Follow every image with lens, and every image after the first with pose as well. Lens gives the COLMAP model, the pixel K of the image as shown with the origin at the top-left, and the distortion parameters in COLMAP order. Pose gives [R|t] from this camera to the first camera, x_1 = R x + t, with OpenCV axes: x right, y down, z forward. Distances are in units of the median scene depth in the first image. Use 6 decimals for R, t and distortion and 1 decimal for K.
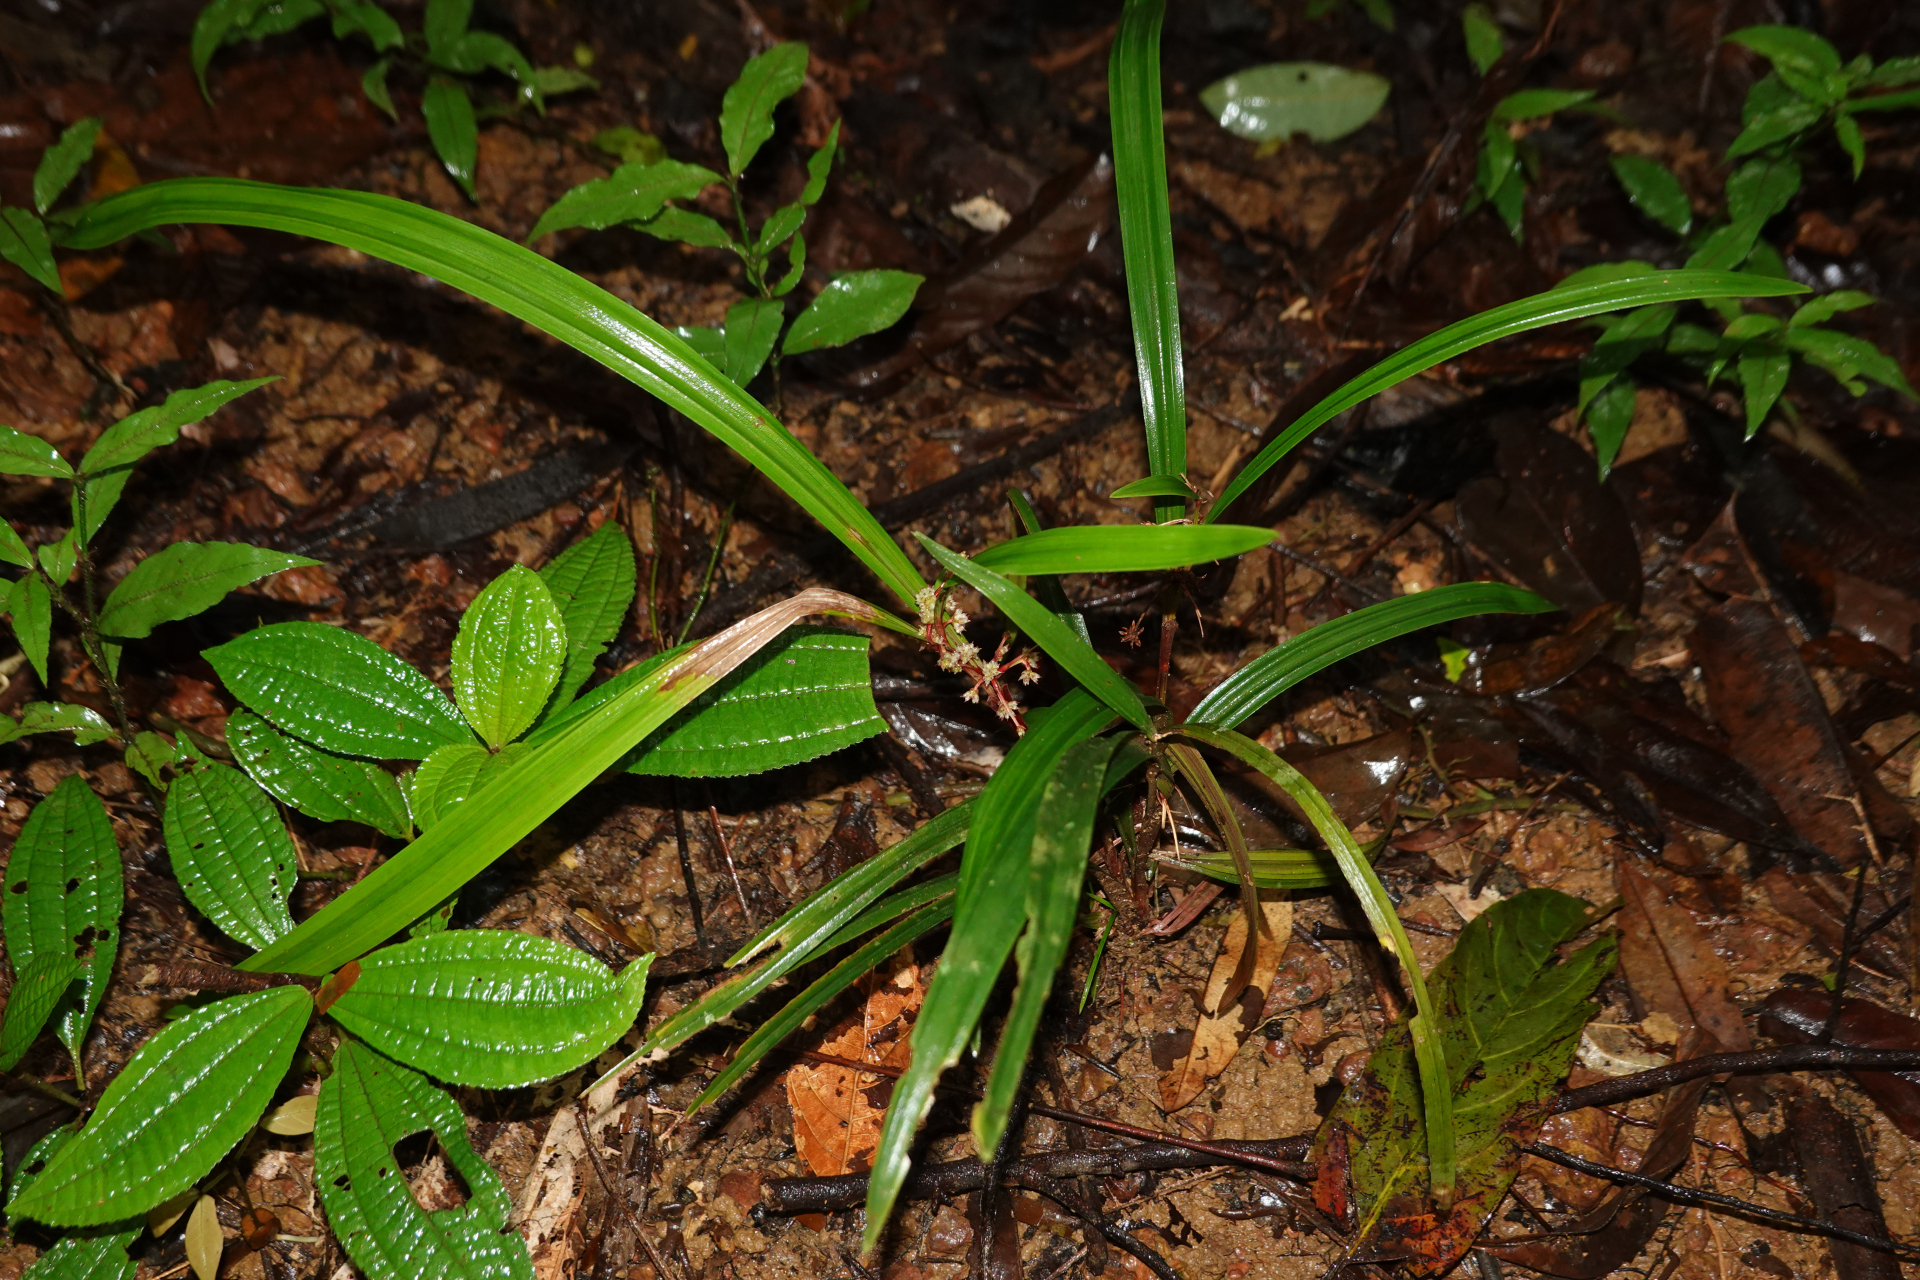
lens RADIAL K [[2129.4, 0, 960.0], [0, 2129.4, 640.0], [0, 0, 1]] dist [0.005191, 0.017019]
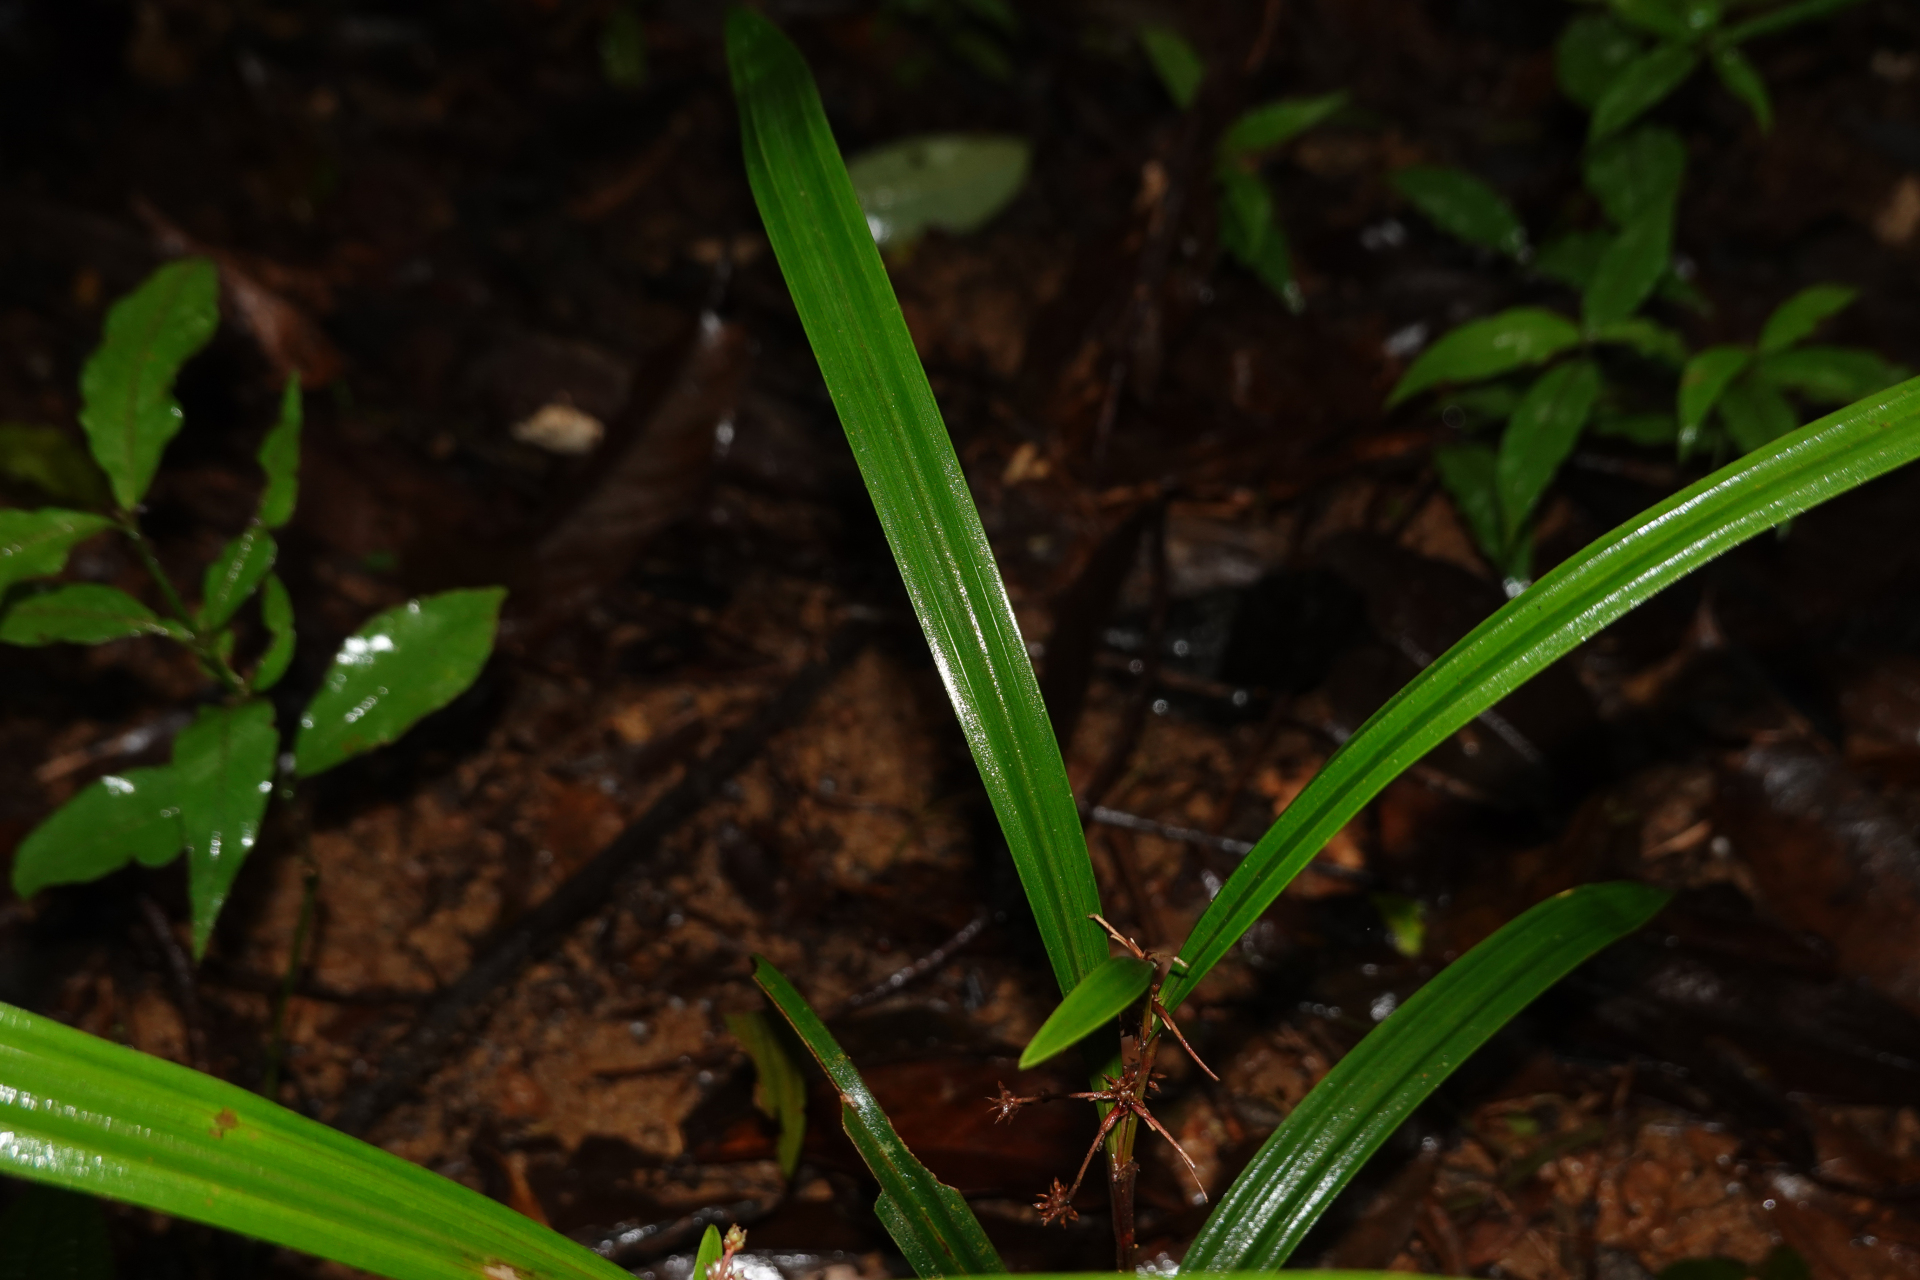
lens RADIAL K [[2051.0, 0, 960.0], [0, 2051.0, 640.0], [0, 0, 1]] dist [-0.004061, -0.001919]
pose [[0.954360, -0.241250, 0.176056, 0.000721], [0.248086, 0.968579, -0.017575, -0.093873], [-0.166284, 0.060450, 0.984223, 0.334711]]
